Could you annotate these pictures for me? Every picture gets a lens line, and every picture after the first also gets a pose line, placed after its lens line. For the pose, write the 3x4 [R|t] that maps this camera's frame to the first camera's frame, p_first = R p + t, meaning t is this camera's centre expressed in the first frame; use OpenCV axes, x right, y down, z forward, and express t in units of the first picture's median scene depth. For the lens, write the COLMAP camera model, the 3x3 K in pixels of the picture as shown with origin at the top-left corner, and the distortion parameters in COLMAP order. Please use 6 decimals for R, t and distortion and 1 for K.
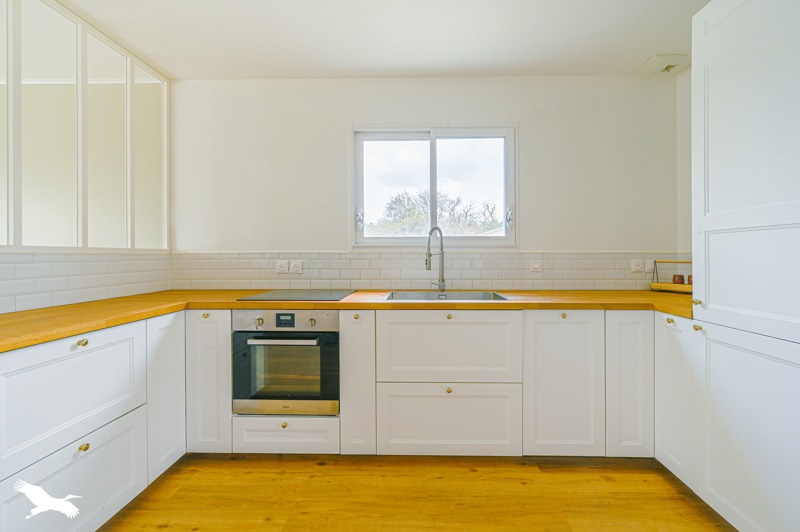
lens RADIAL K [[310.9, 0, 408.4], [0, 310.9, 254.7], [0, 0, 1]] dist [0.000365, -0.000321]
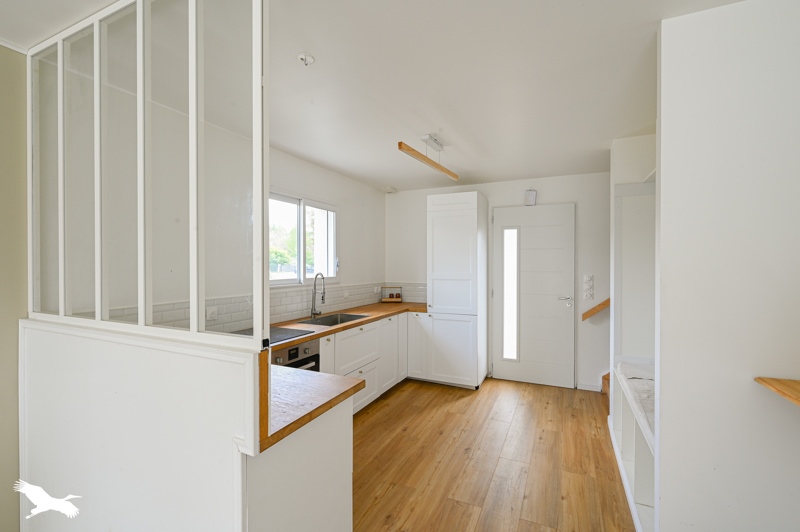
lens RADIAL K [[363.9, 0, 400.4], [0, 363.9, 265.8], [0, 0, 1]] dist [0.001174, 0.000027]
pose [[0.401657, -0.002330, 0.915787, -1.337669], [-0.000789, 0.999996, 0.002890, -0.130975], [-0.915790, -0.001884, 0.401654, -0.007760]]
